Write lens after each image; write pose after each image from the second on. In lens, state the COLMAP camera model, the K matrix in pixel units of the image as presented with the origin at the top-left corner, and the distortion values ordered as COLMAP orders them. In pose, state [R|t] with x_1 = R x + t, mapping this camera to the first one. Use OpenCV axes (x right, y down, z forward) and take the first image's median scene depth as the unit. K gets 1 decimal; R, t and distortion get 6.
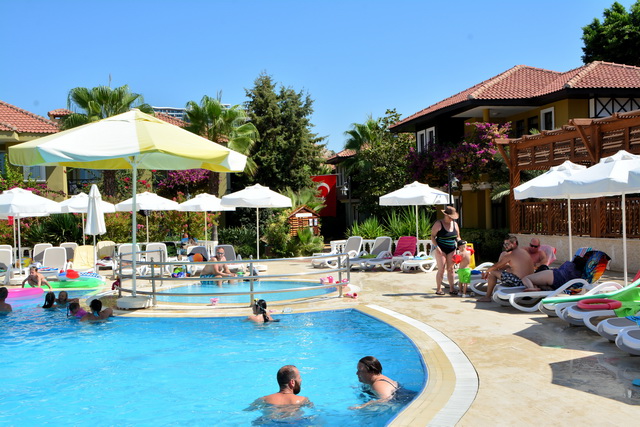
lens RADIAL K [[649.6, 0, 320.0], [0, 649.6, 213.5], [0, 0, 1]] dist [-0.000632, 0.000461]
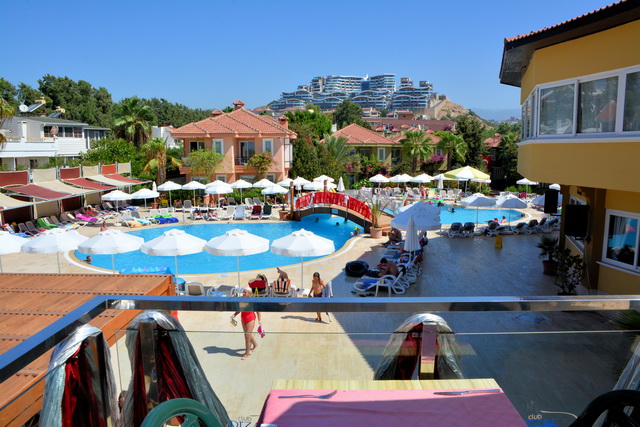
lens RADIAL K [[501.2, 0, 322.4], [0, 501.2, 234.0], [0, 0, 1]] dist [-0.187353, 0.157377]
pose [[0.966760, 0.069453, -0.246073, -0.121579], [-0.027384, 0.984990, 0.170427, -0.078003], [0.254216, -0.158023, 0.954150, -0.874281]]
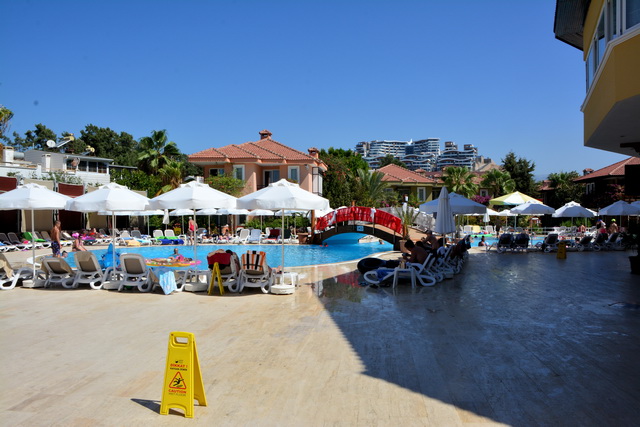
lens RADIAL K [[501.2, 0, 322.4], [0, 501.2, 234.0], [0, 0, 1]] dist [-0.187353, 0.157377]
pose [[0.939590, 0.036621, -0.340336, -0.118304], [-0.024855, 0.998935, 0.038870, 0.007627], [0.341397, -0.028063, 0.939500, -0.751009]]
